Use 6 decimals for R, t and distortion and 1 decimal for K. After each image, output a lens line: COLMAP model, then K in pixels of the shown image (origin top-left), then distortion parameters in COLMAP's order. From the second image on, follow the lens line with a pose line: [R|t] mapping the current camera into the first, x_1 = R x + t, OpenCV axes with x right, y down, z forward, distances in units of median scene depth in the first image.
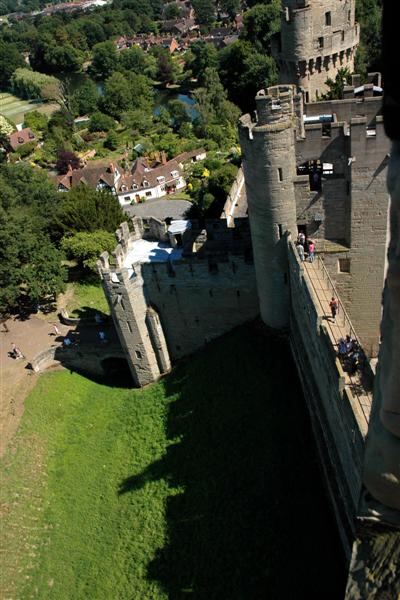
lens RADIAL K [[499.8, 0, 201.3], [0, 499.8, 308.9], [0, 0, 1]] dist [-0.142316, 0.143553]
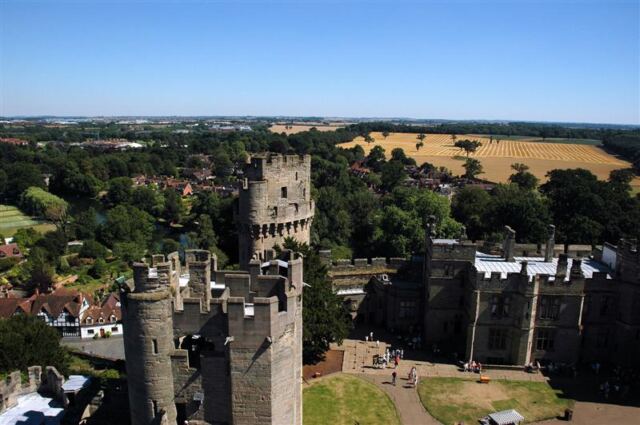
lens RADIAL K [[496.2, 0, 320.0], [0, 496.2, 212.5], [0, 0, 1]] dist [-0.180699, 0.166129]
pose [[0.972036, 0.138980, 0.189288, 0.072183], [-0.038236, 0.888976, -0.456355, -0.027948], [-0.231697, 0.436356, 0.869431, 0.014123]]
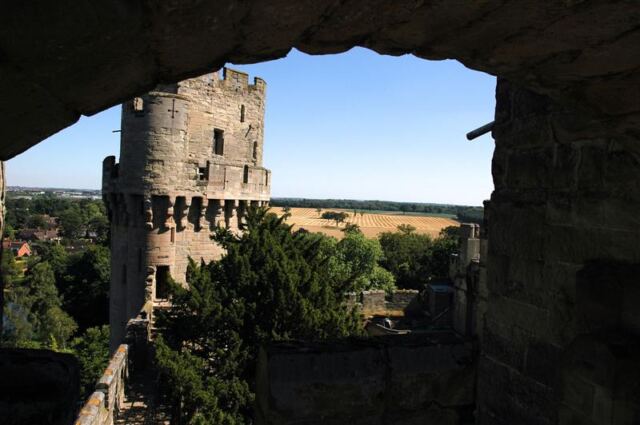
lens RADIAL K [[496.2, 0, 320.0], [0, 496.2, 212.5], [0, 0, 1]] dist [-0.180699, 0.166129]
pose [[0.883038, 0.187081, 0.430400, 0.078149], [0.112022, 0.806574, -0.580422, -0.118220], [-0.455735, 0.560749, 0.691278, 0.334989]]
